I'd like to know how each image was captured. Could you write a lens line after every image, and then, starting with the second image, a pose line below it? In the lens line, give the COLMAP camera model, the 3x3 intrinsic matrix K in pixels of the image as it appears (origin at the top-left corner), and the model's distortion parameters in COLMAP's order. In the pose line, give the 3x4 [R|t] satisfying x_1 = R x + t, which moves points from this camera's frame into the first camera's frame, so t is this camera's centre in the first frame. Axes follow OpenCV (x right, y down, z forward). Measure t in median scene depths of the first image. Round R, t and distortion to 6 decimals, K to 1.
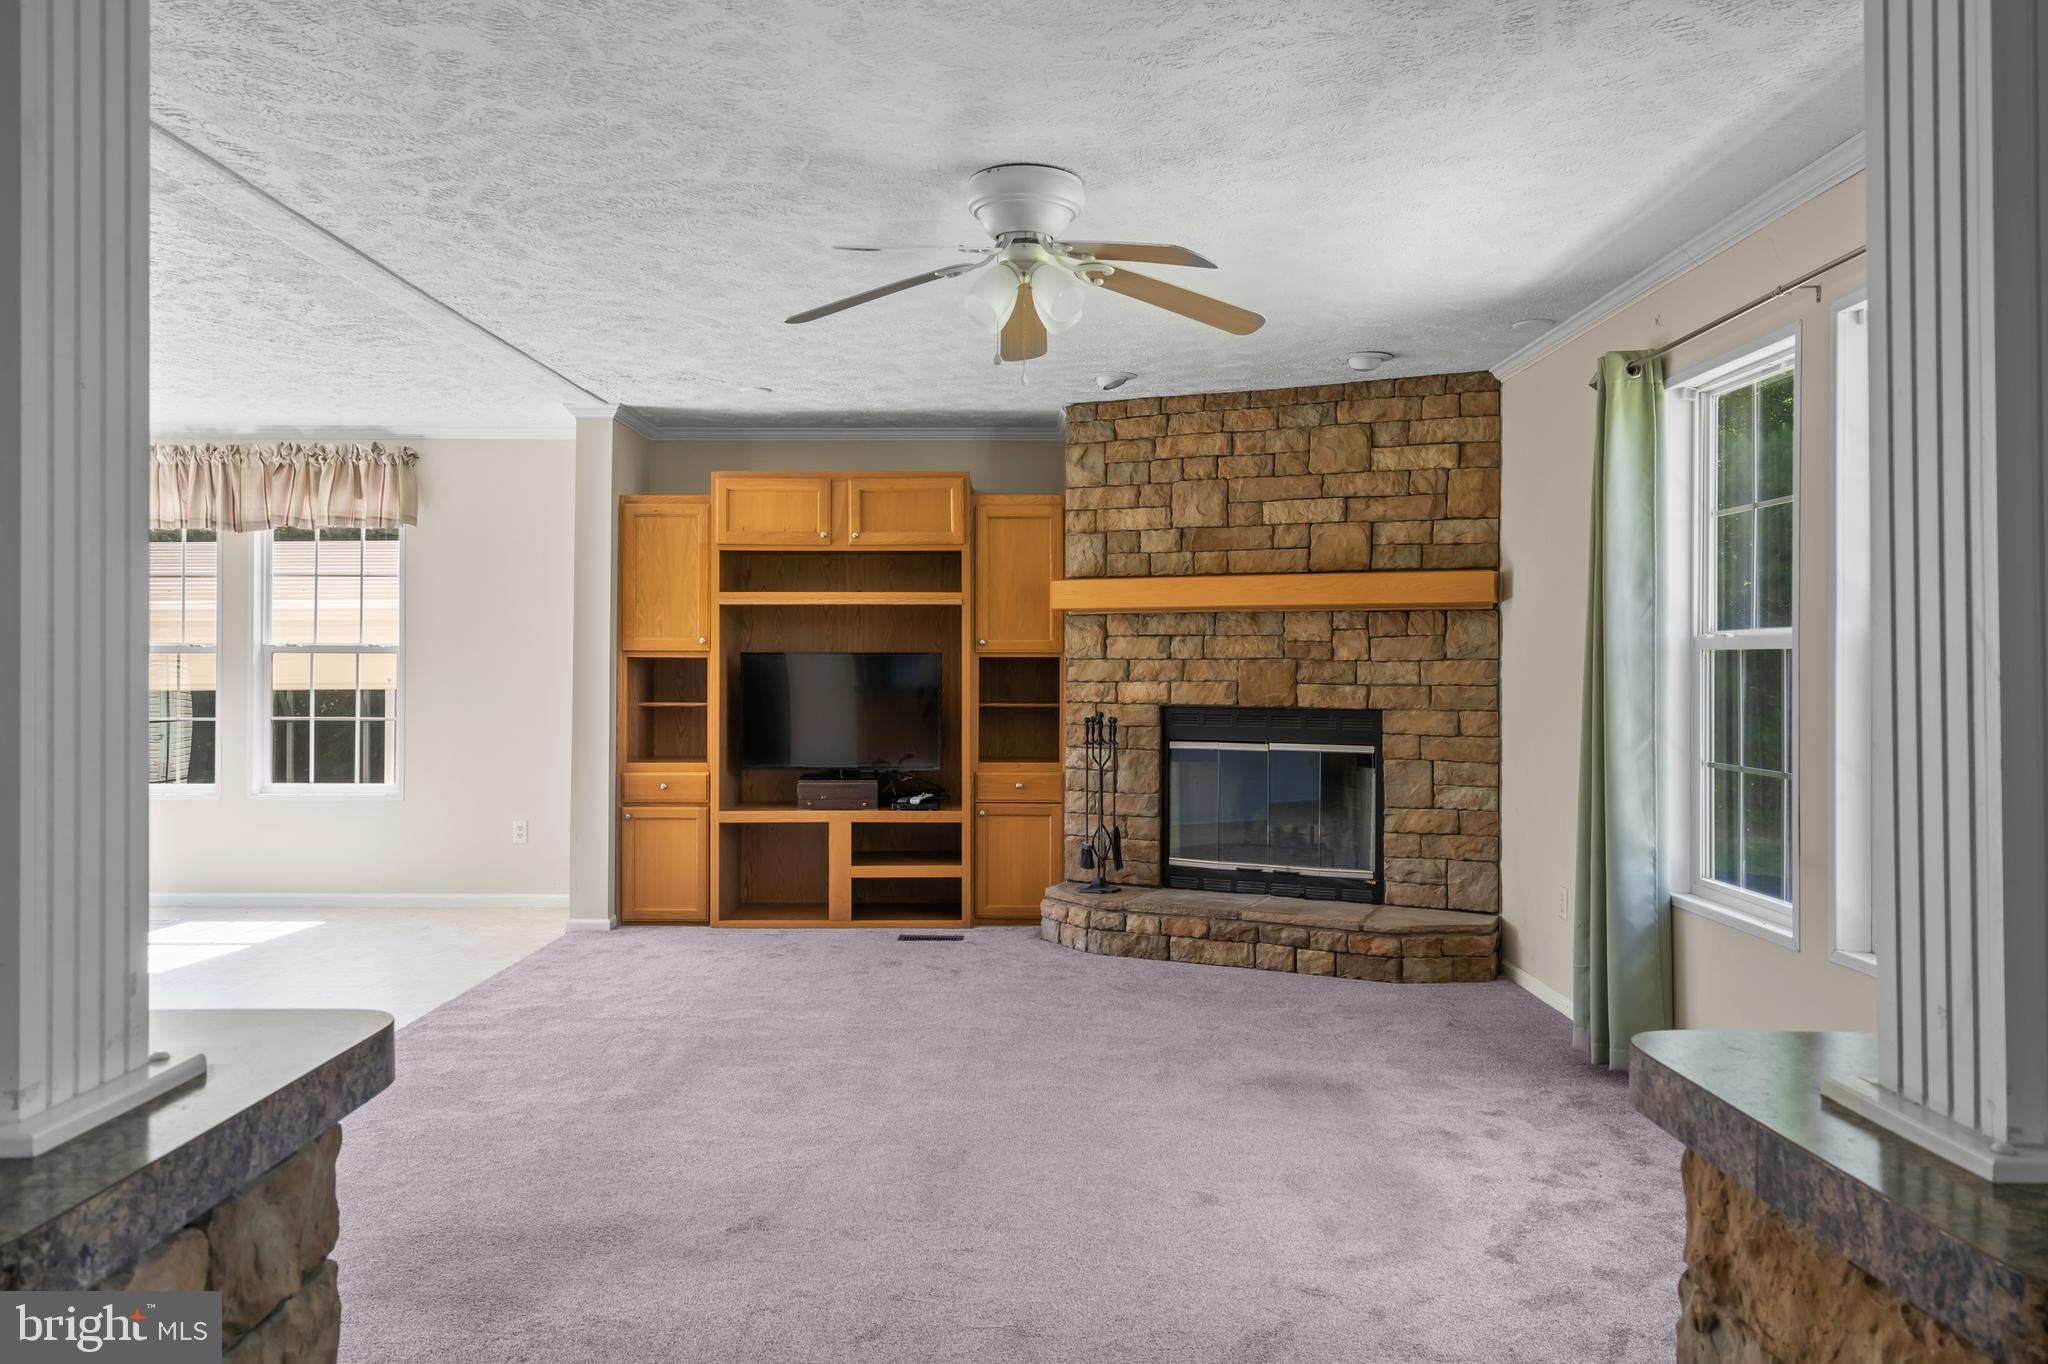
lens RADIAL K [[1447.1, 0, 1015.8], [0, 1447.1, 650.0], [0, 0, 1]] dist [0.002302, 0.001736]
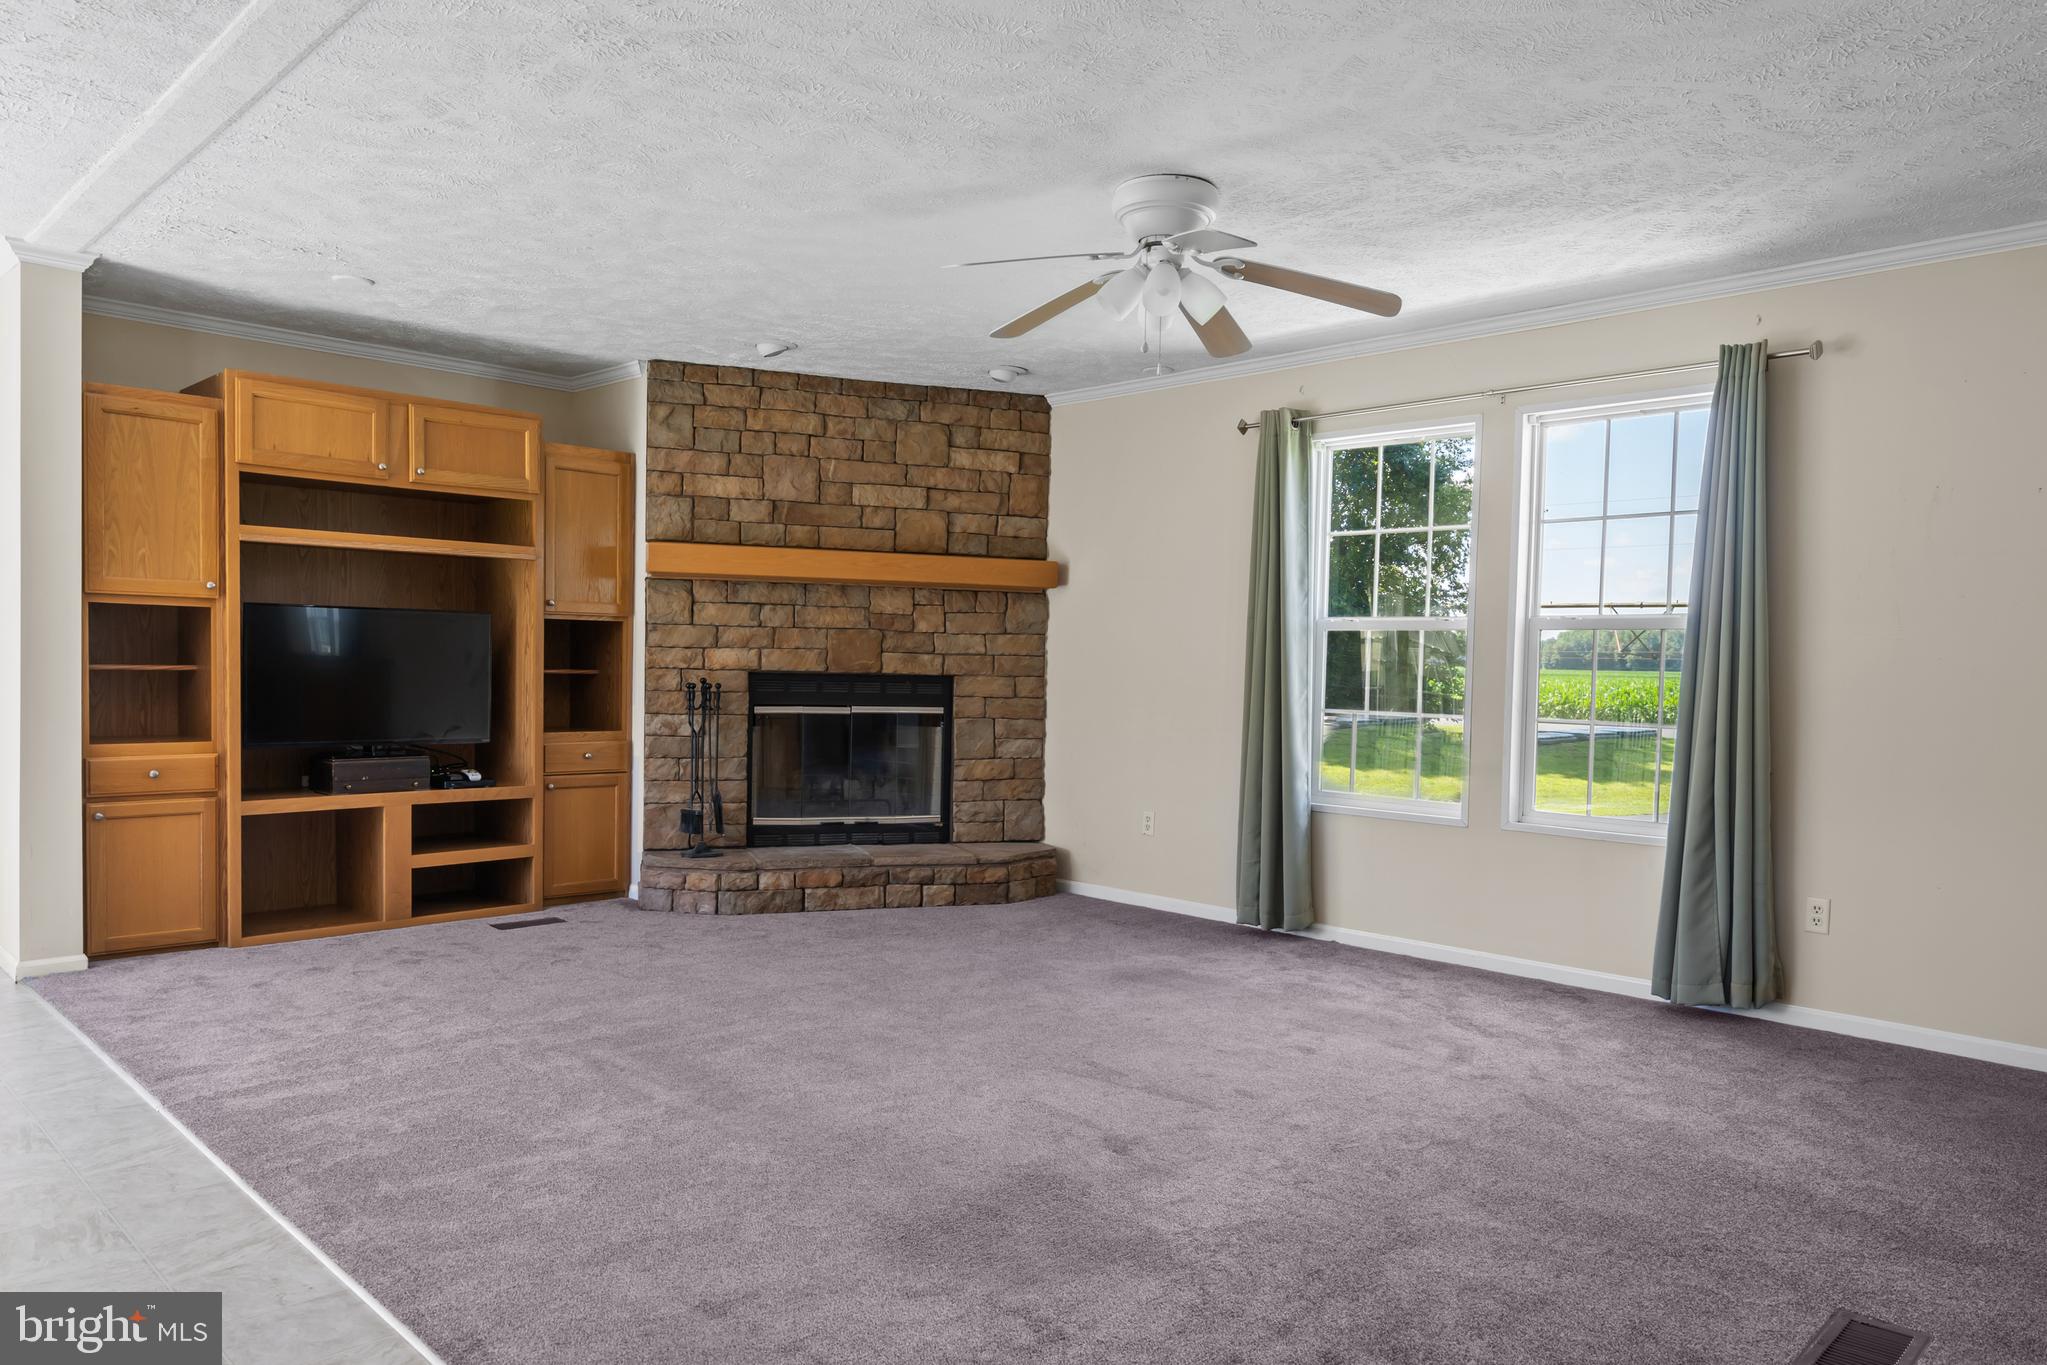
lens RADIAL K [[1372.4, 0, 1027.5], [0, 1372.4, 707.7], [0, 0, 1]] dist [0.002170, 0.002047]
pose [[0.706133, -0.011443, 0.707987, -0.469761], [-0.025710, 0.998796, 0.041786, 0.018838], [-0.707612, -0.047709, 0.704989, 0.177320]]
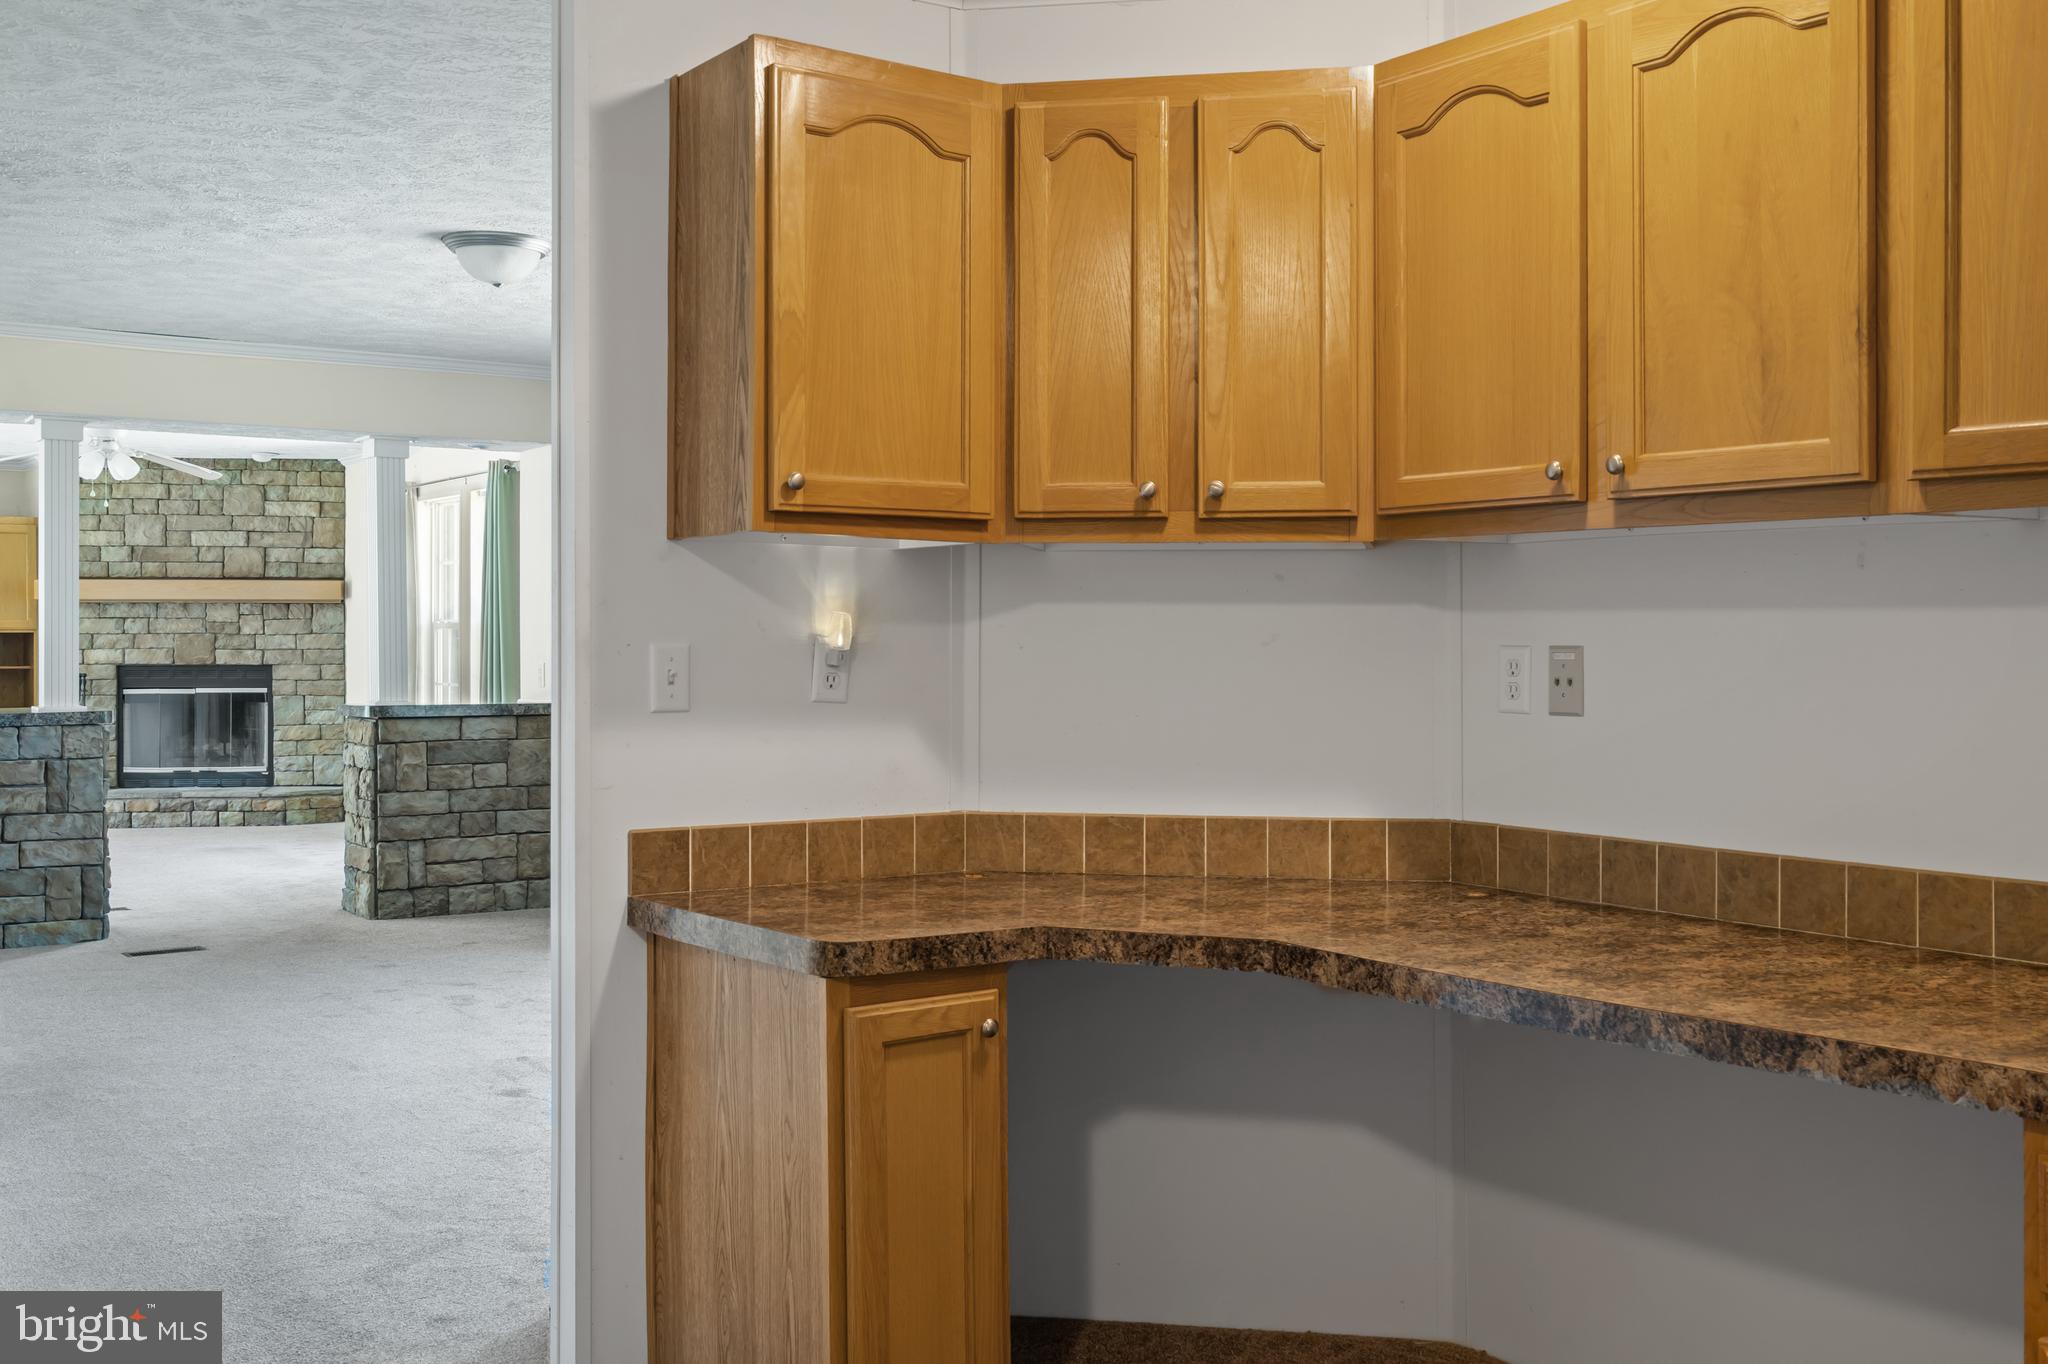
lens RADIAL K [[1991.8, 0, 1022.0], [0, 1991.8, 644.6], [0, 0, 1]] dist [-0.003718, -0.005484]
pose [[0.813449, -0.006165, 0.581604, -0.343547], [-0.001500, 0.999918, 0.012697, -0.010295], [-0.581635, -0.011200, 0.813373, -1.240791]]
